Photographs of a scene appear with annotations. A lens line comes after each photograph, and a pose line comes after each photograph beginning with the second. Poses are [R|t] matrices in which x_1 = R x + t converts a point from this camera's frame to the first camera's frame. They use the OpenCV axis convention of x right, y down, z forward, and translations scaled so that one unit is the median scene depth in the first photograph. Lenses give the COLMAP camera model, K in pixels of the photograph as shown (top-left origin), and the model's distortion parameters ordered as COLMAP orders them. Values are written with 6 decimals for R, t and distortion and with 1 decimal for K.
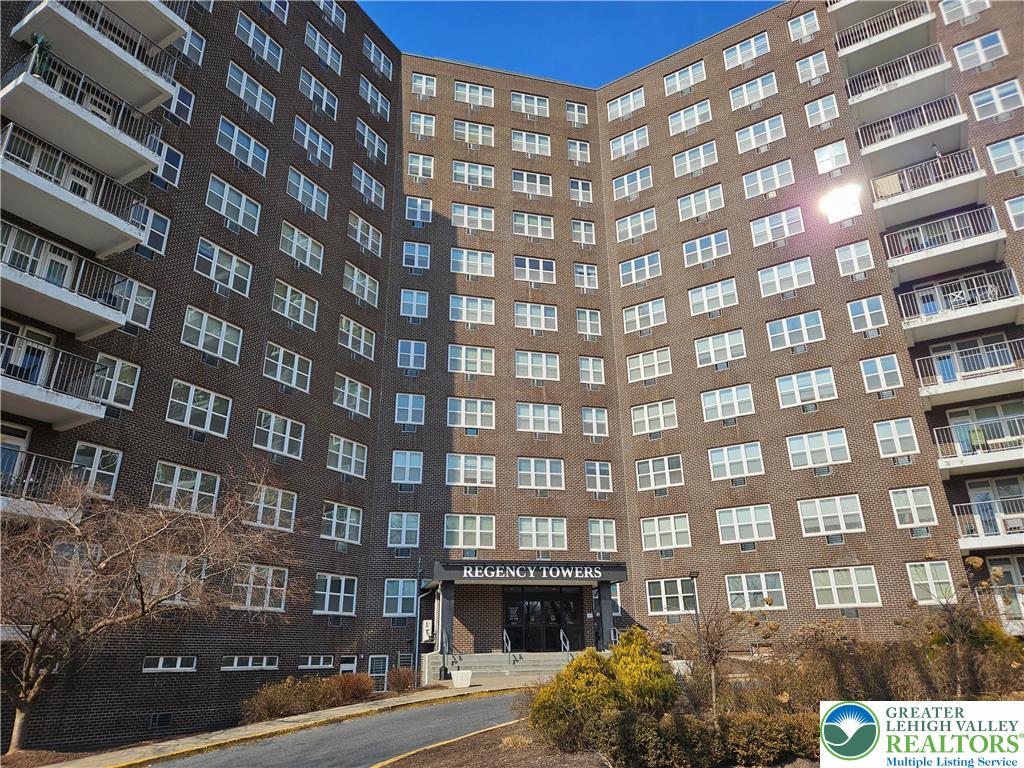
lens RADIAL K [[673.2, 0, 518.1], [0, 673.2, 388.5], [0, 0, 1]] dist [0.085038, -0.071125]
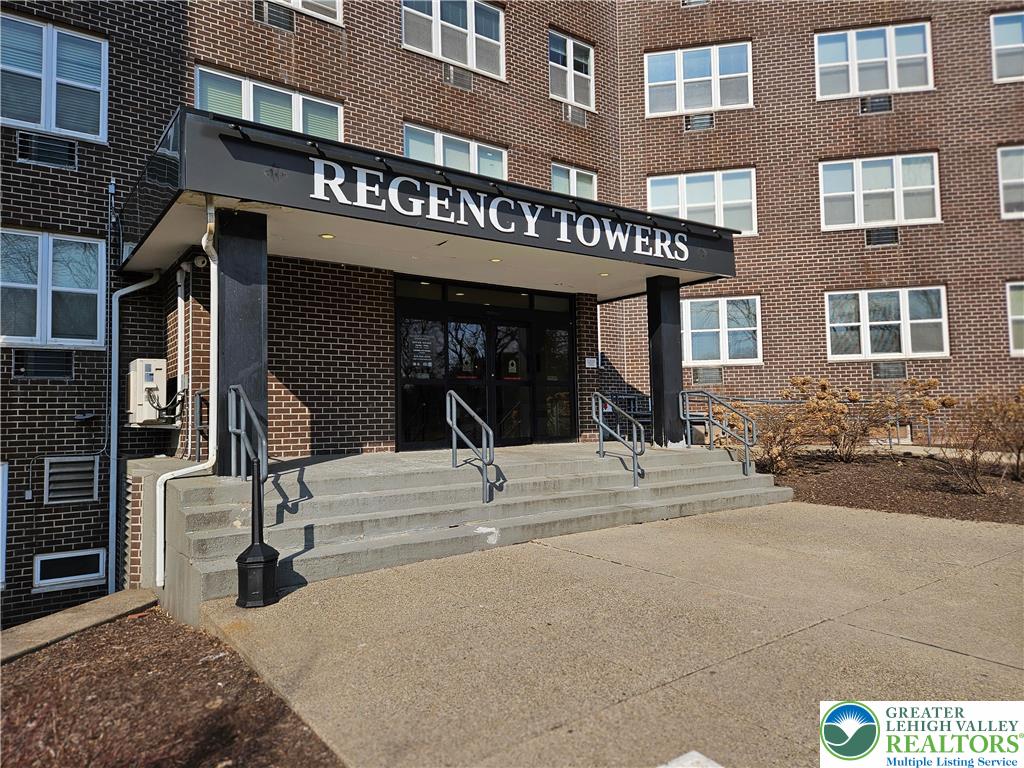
lens RADIAL K [[673.7, 0, 505.9], [0, 673.7, 377.4], [0, 0, 1]] dist [0.084779, -0.073196]
pose [[0.928814, 0.020616, 0.369972, -0.103555], [-0.134150, 0.949430, 0.283879, 0.251927], [-0.345410, -0.313303, 0.884609, 0.705005]]
